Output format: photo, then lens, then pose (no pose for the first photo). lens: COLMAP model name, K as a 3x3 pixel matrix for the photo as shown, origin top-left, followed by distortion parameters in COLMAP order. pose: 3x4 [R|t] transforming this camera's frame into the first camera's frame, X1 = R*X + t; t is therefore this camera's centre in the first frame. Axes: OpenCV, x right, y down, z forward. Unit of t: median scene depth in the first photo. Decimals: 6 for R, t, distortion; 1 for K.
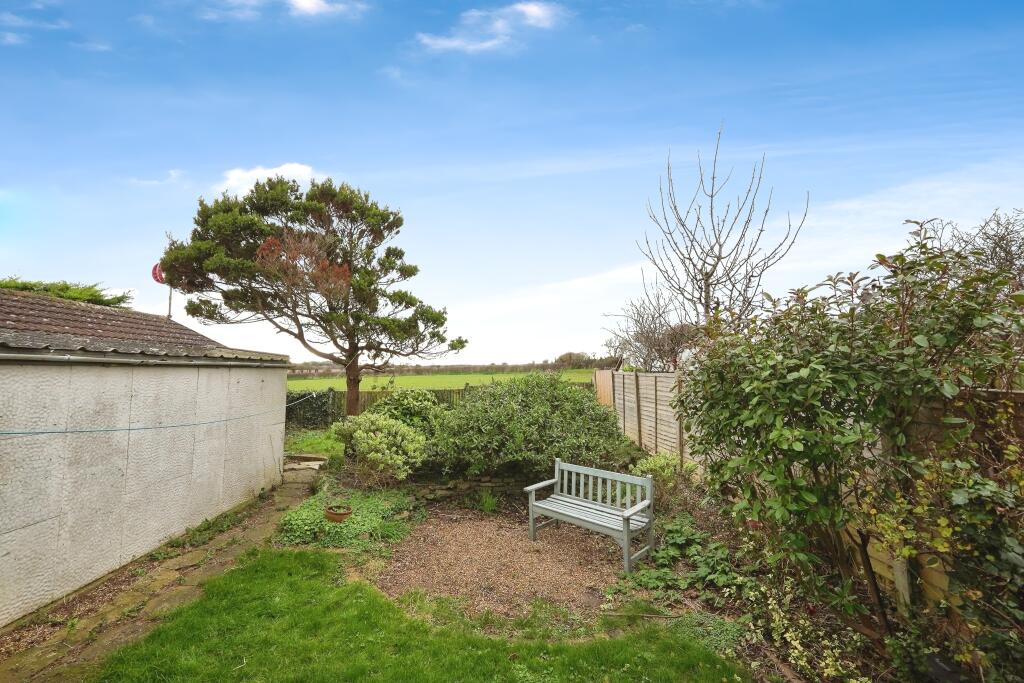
lens RADIAL K [[456.7, 0, 512.0], [0, 456.7, 341.5], [0, 0, 1]] dist [-0.000686, -0.000159]
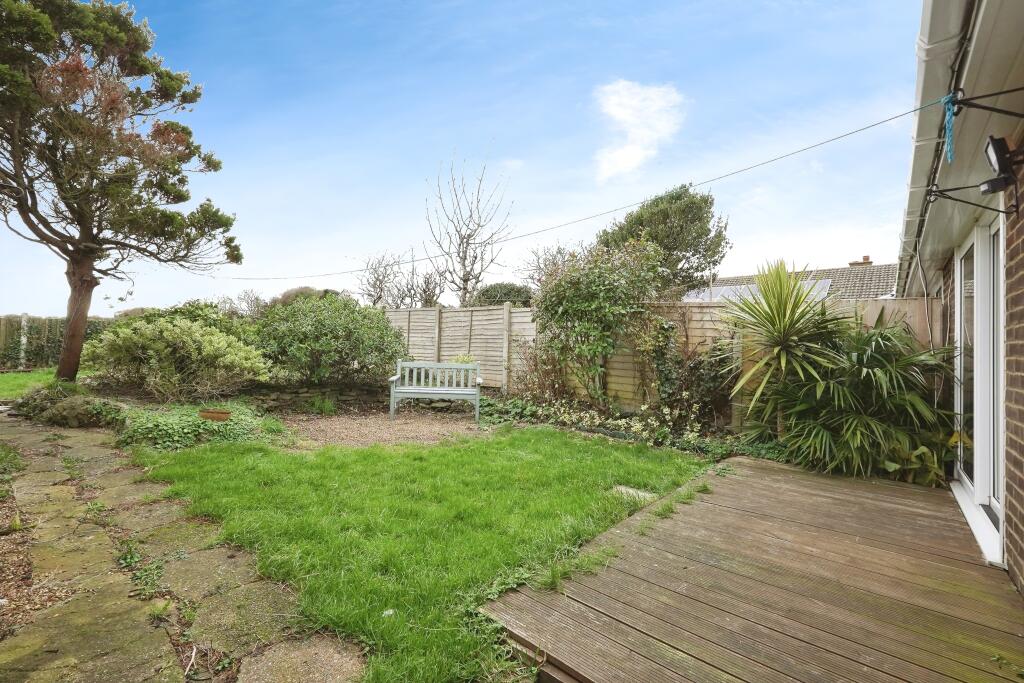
lens RADIAL K [[456.7, 0, 512.0], [0, 456.7, 341.5], [0, 0, 1]] dist [-0.000686, -0.000159]
pose [[0.634345, 0.027658, 0.772555, -0.557483], [-0.065796, 0.997665, 0.018309, 0.141734], [-0.770245, -0.062445, 0.634683, -0.008516]]
